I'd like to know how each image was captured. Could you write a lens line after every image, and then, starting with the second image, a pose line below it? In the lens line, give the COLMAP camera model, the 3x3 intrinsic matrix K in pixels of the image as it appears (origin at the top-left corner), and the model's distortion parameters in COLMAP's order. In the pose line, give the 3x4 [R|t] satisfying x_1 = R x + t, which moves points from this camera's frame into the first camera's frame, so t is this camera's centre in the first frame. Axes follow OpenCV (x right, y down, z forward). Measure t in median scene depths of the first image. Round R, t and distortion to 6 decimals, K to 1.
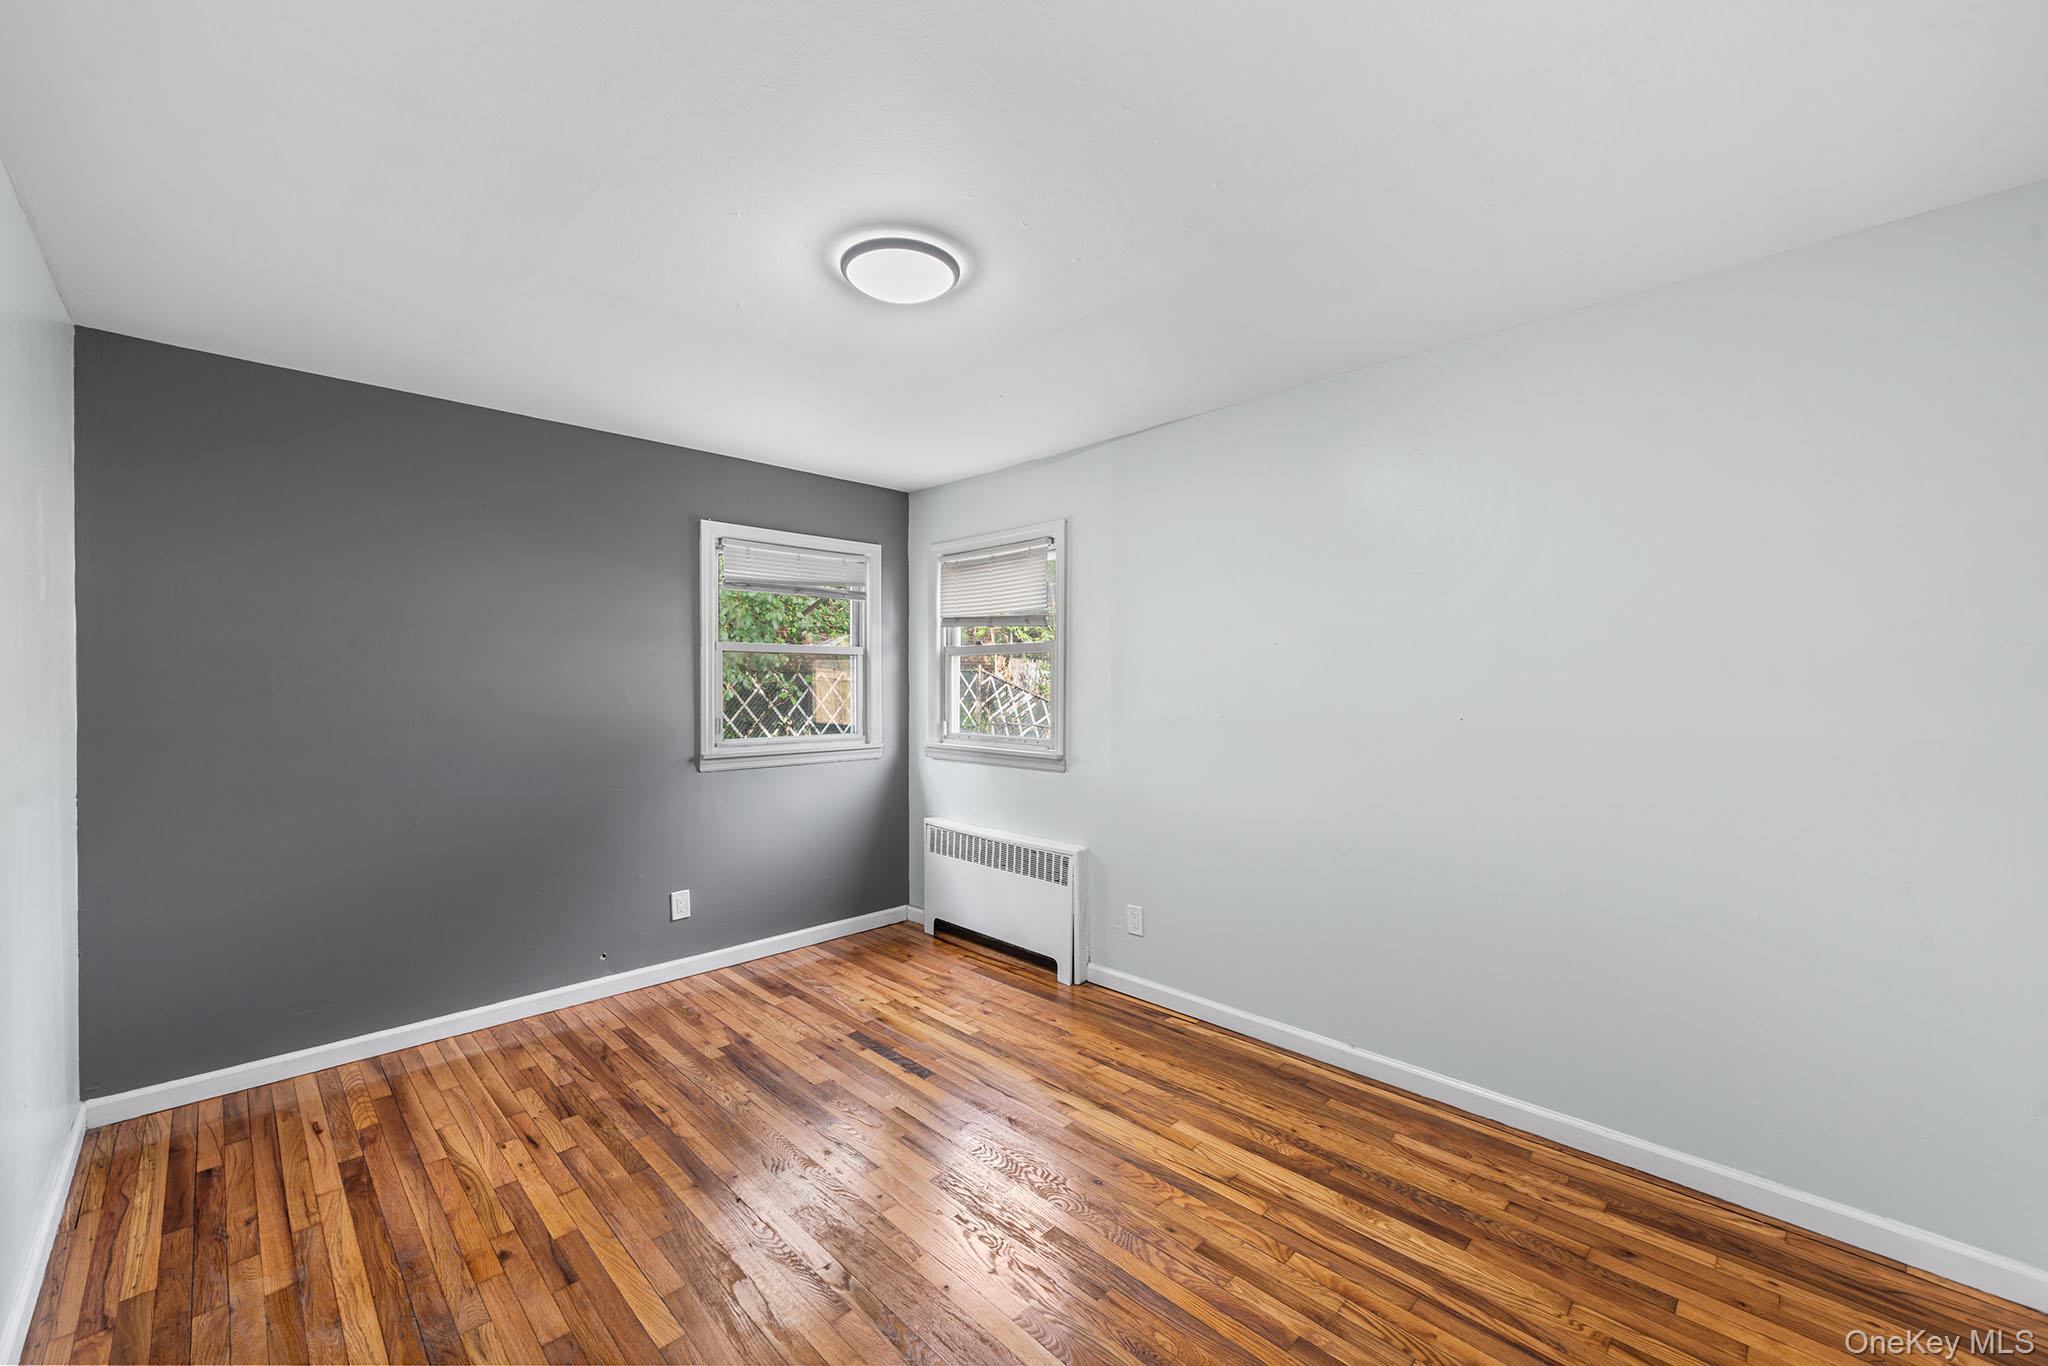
lens RADIAL K [[819.3, 0, 1019.3], [0, 819.3, 690.4], [0, 0, 1]] dist [-0.002084, -0.000467]
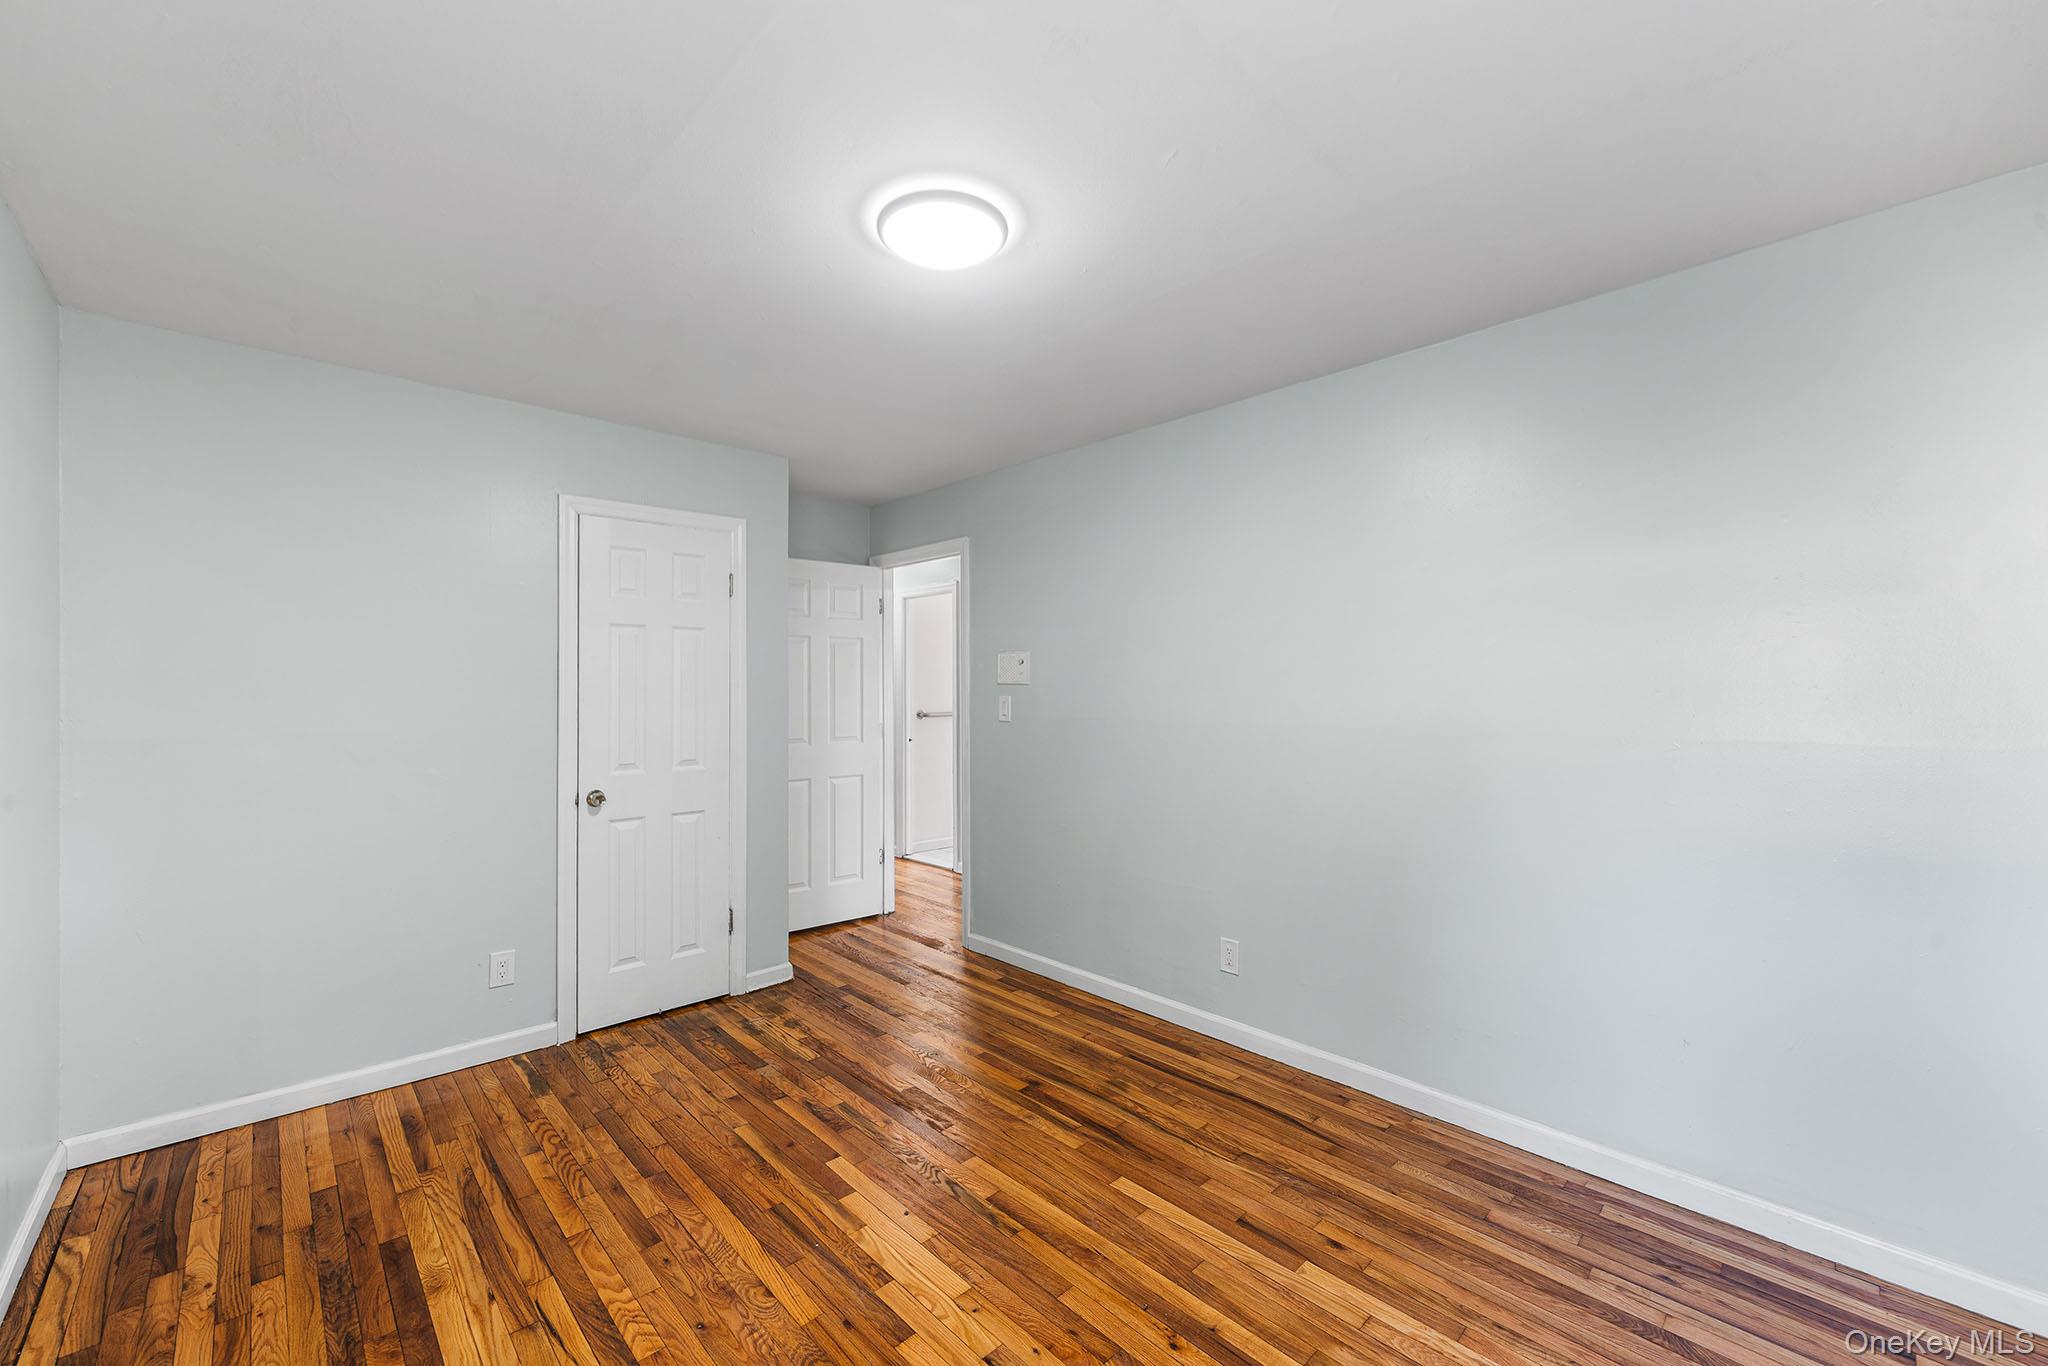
lens RADIAL K [[819.3, 0, 1013.7], [0, 819.3, 671.7], [0, 0, 1]] dist [-0.002084, -0.000467]
pose [[-0.999328, 0.006138, 0.036137, -0.265823], [0.006353, 0.999963, 0.005833, -0.031100], [-0.036100, 0.006058, -0.999330, 1.993679]]
